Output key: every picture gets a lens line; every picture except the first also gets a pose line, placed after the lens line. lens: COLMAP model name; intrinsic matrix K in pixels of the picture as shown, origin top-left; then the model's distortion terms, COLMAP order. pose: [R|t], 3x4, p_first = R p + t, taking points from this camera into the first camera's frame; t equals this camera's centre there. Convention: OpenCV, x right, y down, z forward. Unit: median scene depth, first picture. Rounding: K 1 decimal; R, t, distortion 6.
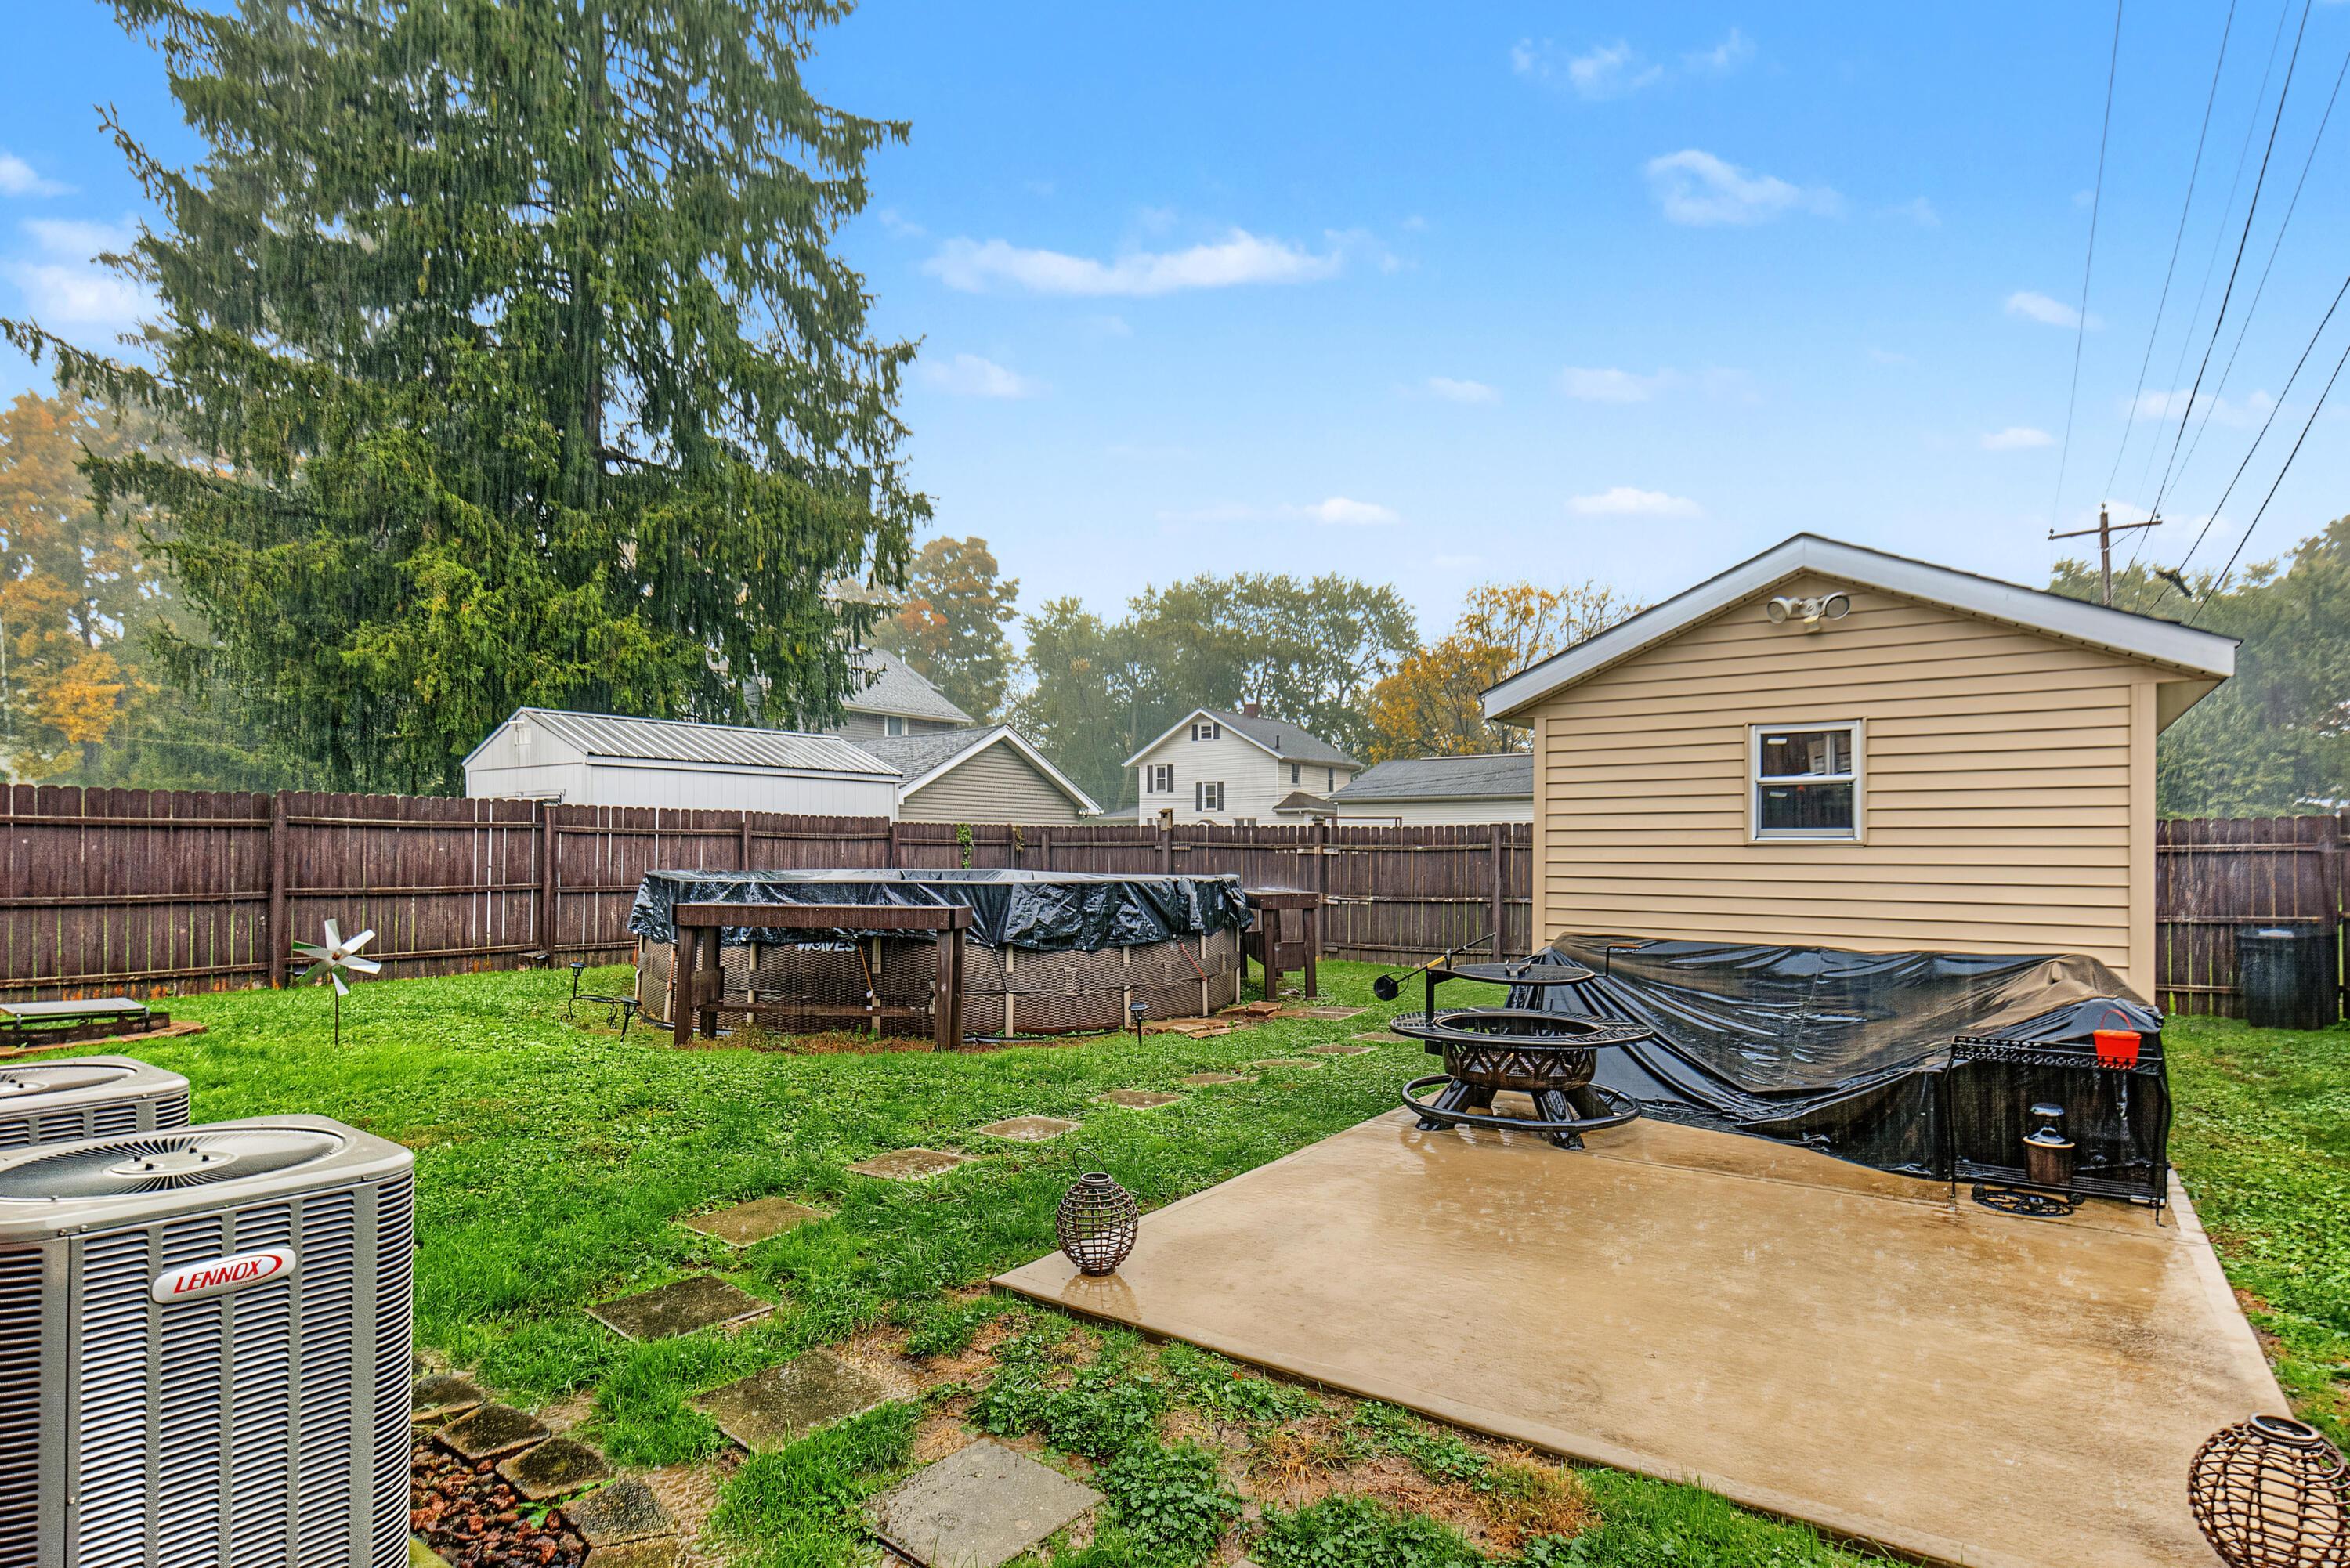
lens RADIAL K [[1177.0, 0, 1172.3], [0, 1177.0, 818.7], [0, 0, 1]] dist [0.001548, -0.000717]
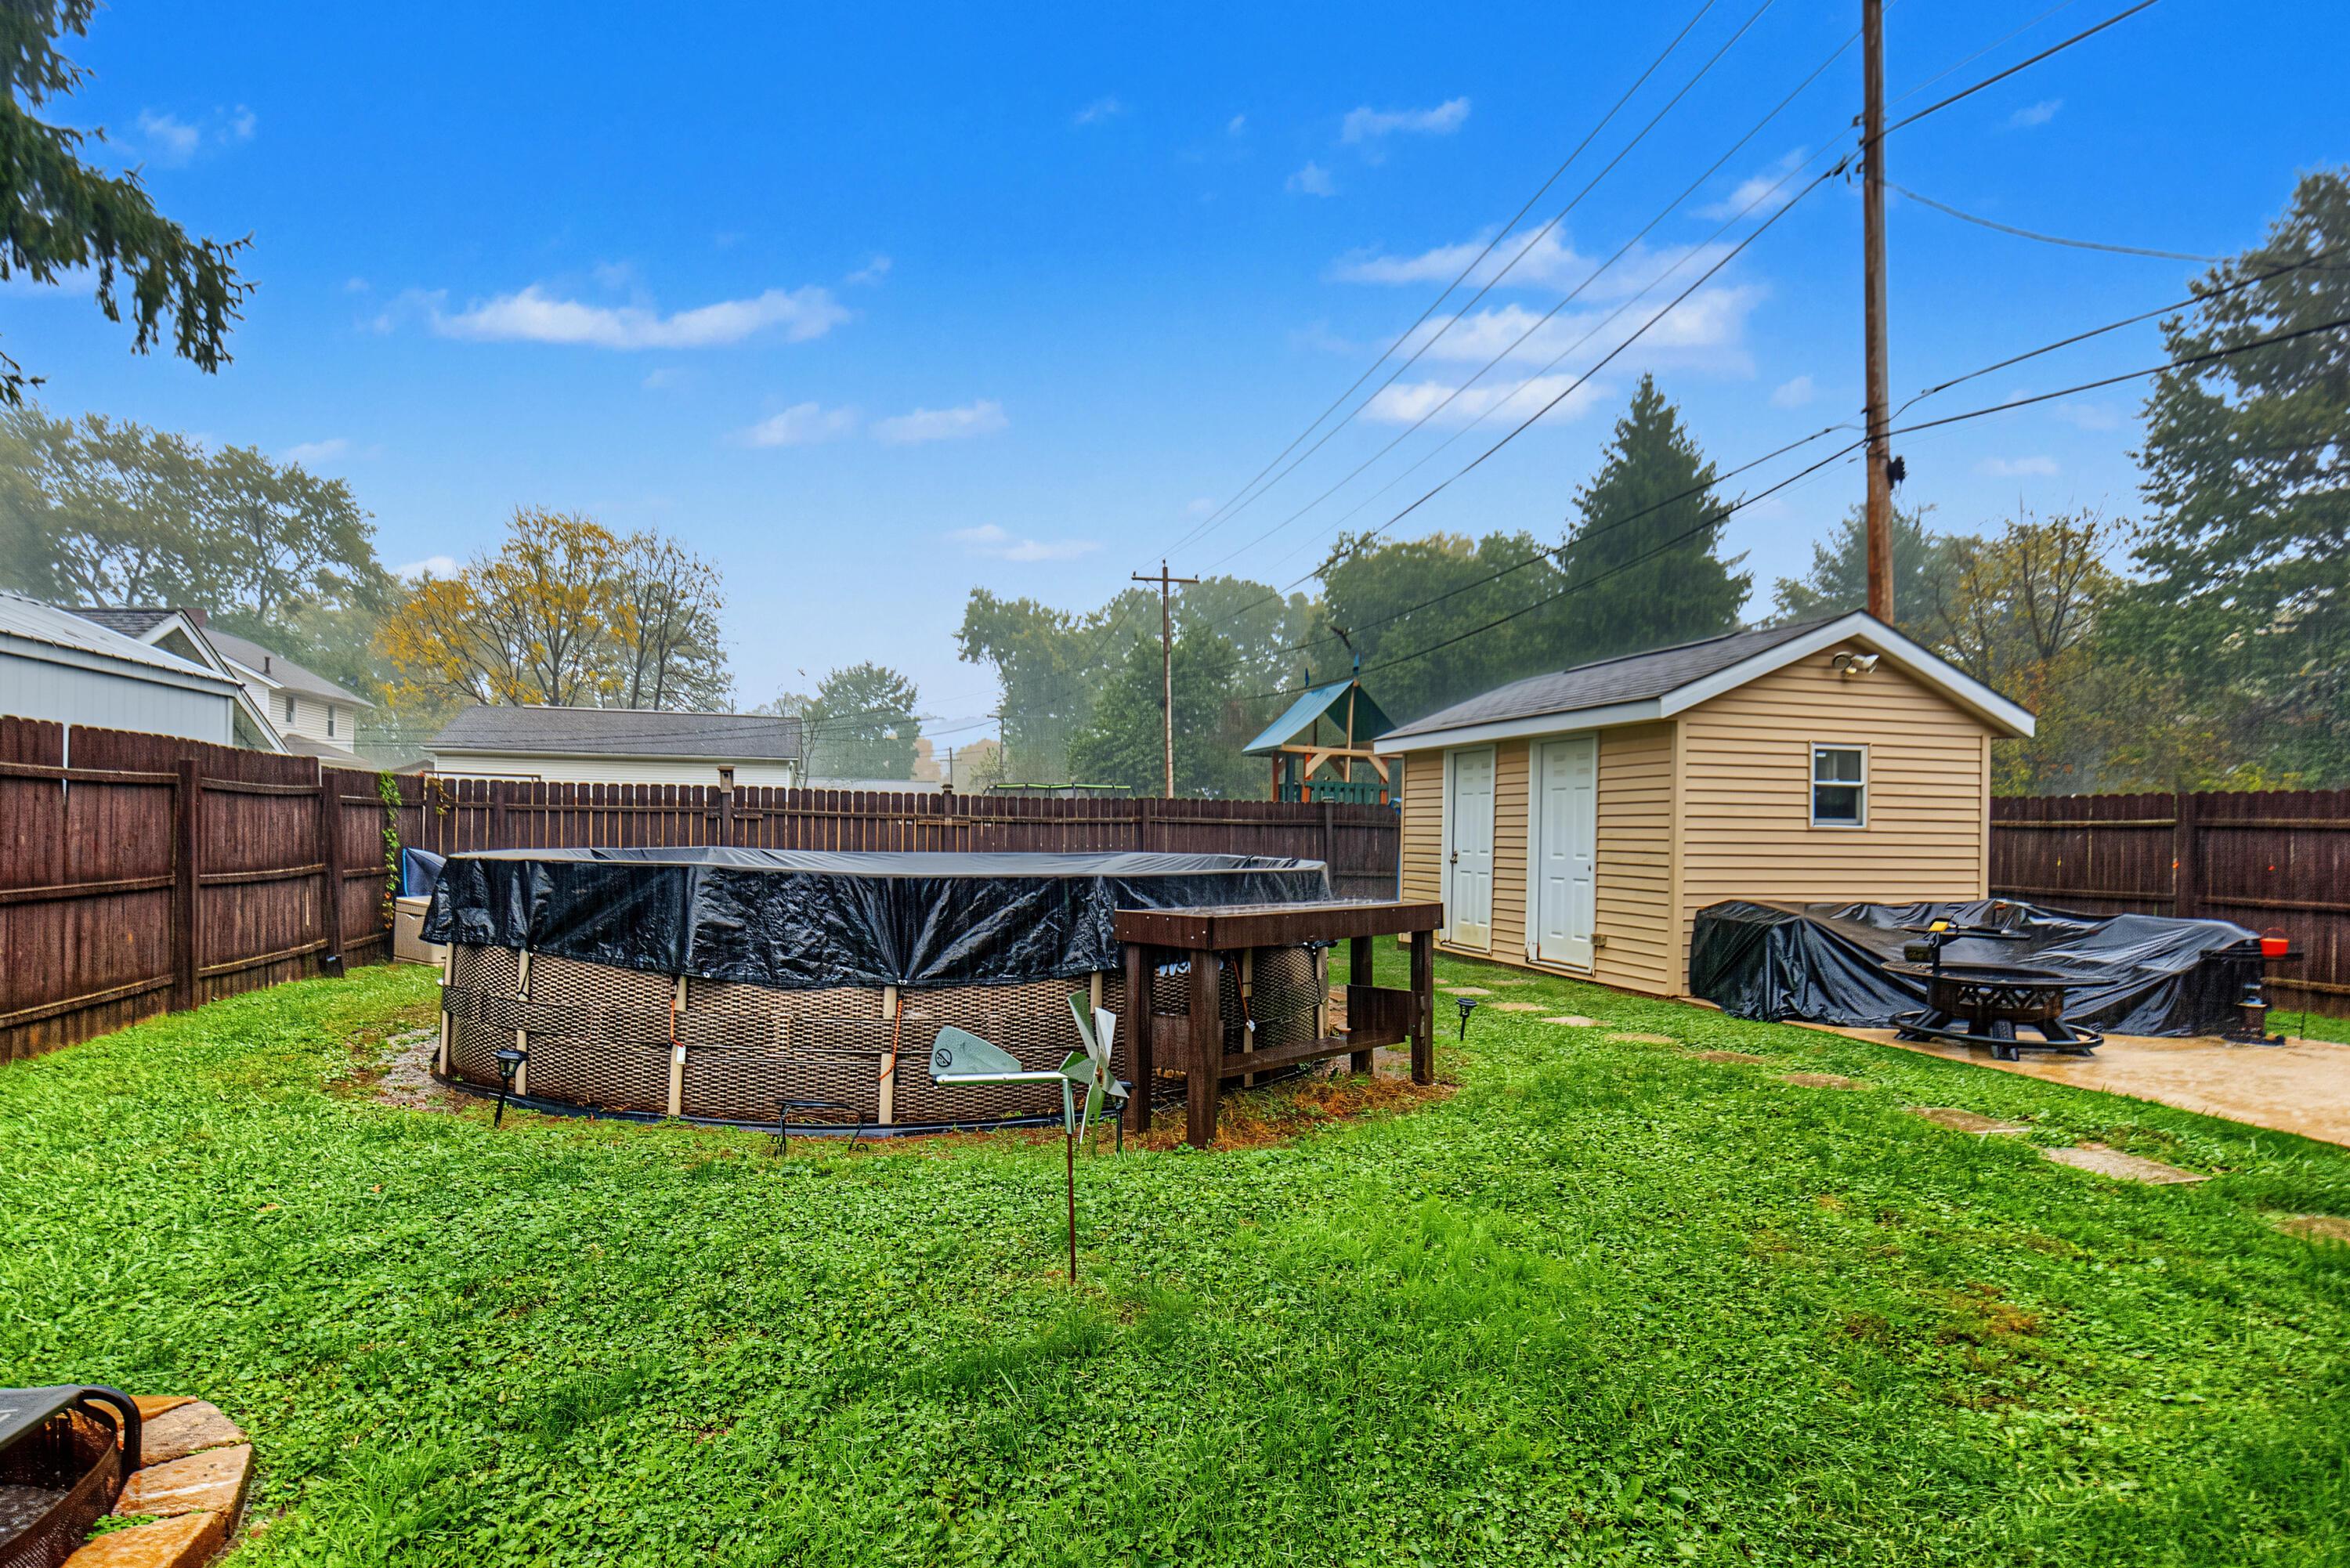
lens RADIAL K [[1177.0, 0, 1172.3], [0, 1177.0, 818.7], [0, 0, 1]] dist [0.001548, -0.000717]
pose [[0.634362, 0.010510, 0.772965, -0.720058], [-0.033616, 0.999337, 0.014000, 0.010361], [-0.772305, -0.034865, 0.634294, 0.491856]]
